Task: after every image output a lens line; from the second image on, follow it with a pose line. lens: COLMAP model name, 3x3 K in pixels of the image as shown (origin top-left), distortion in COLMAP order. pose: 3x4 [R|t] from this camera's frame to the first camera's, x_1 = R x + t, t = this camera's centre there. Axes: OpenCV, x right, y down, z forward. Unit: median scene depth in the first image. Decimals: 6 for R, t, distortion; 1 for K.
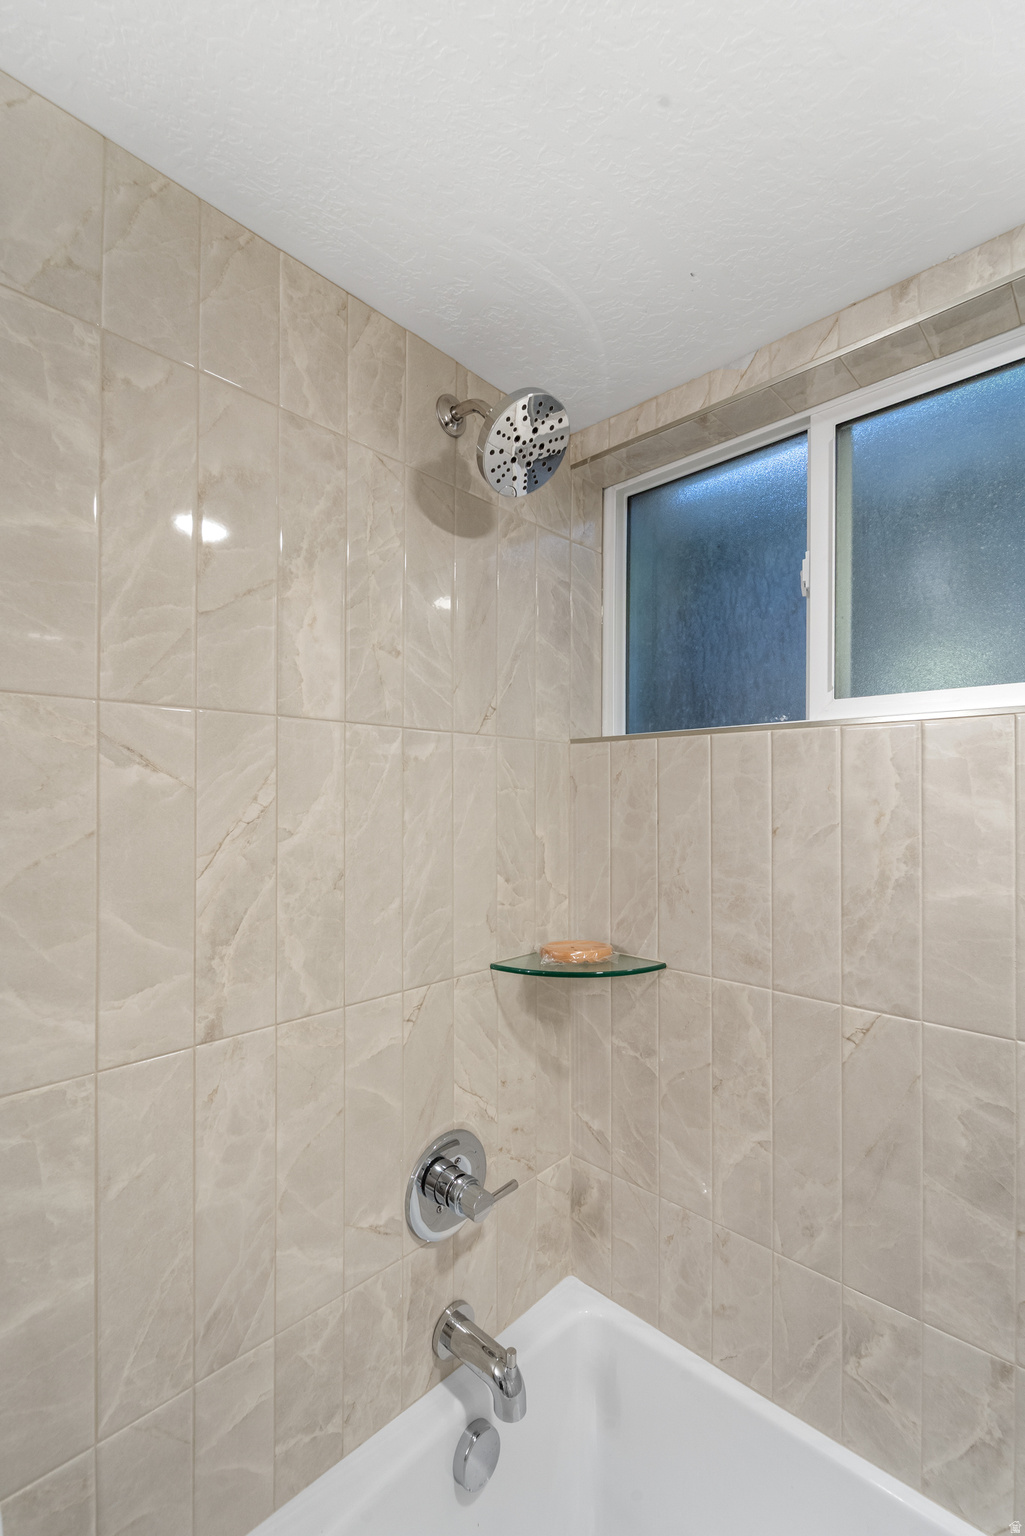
lens RADIAL K [[636.4, 0, 512.5], [0, 636.4, 782.8], [0, 0, 1]] dist [0.004224, -0.002986]
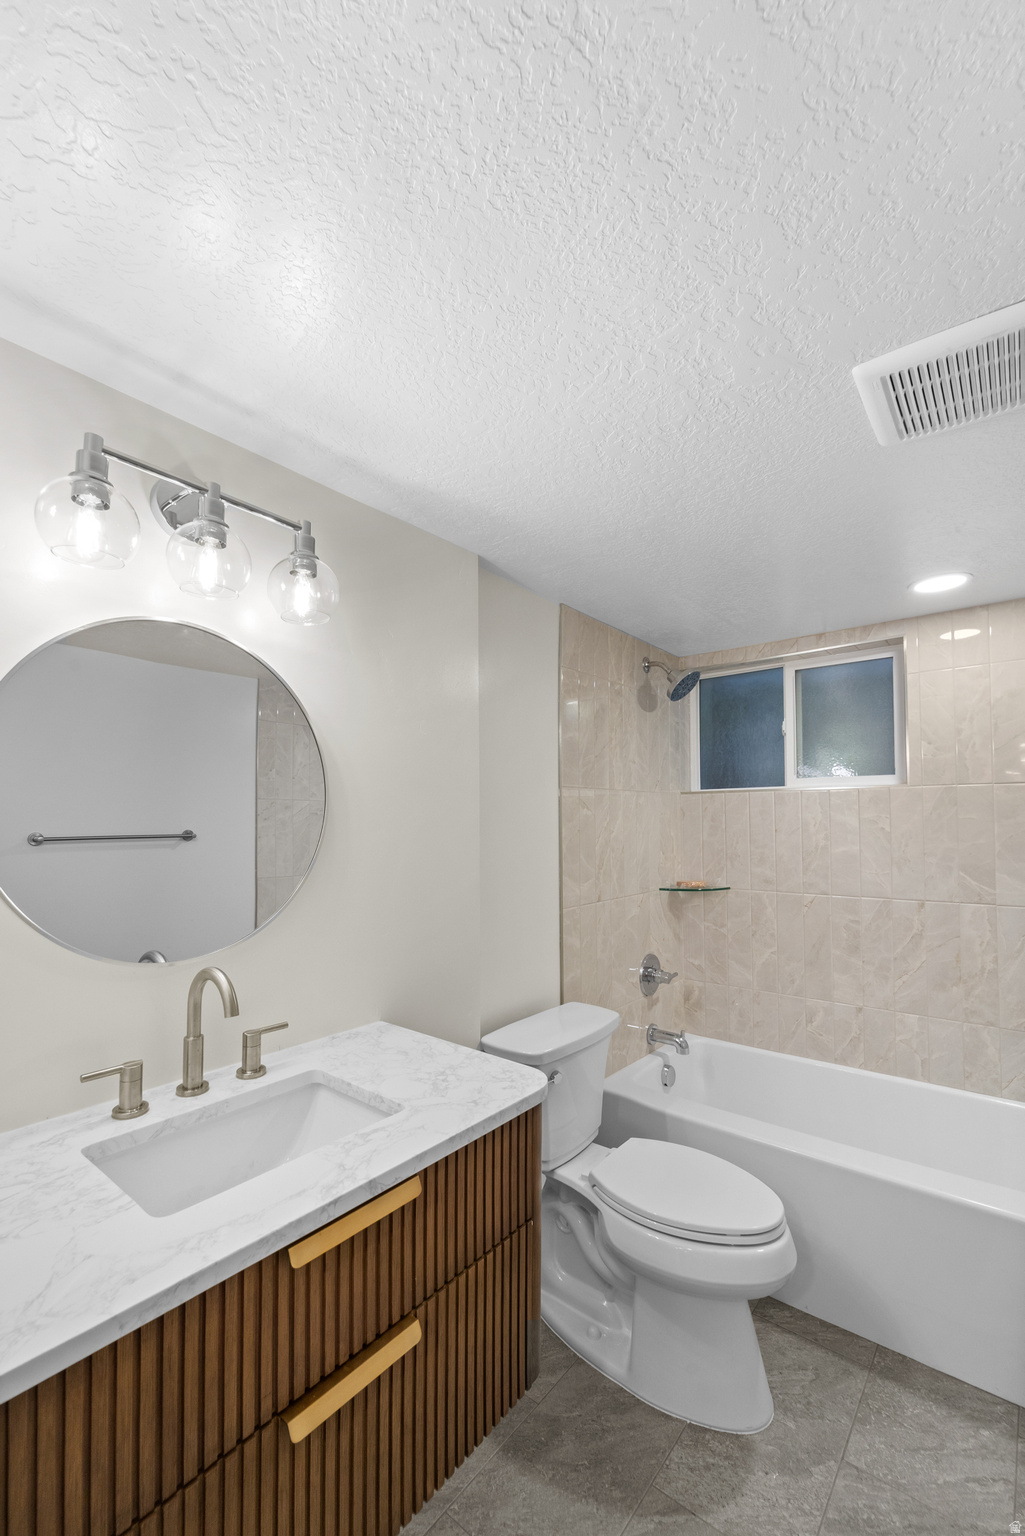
lens RADIAL K [[636.4, 0, 499.1], [0, 636.4, 794.7], [0, 0, 1]] dist [0.004224, -0.002986]
pose [[0.996918, -0.006778, 0.078161, -0.948154], [0.008420, 0.999750, -0.020694, -0.025897], [-0.078002, 0.021288, 0.996726, -1.555604]]
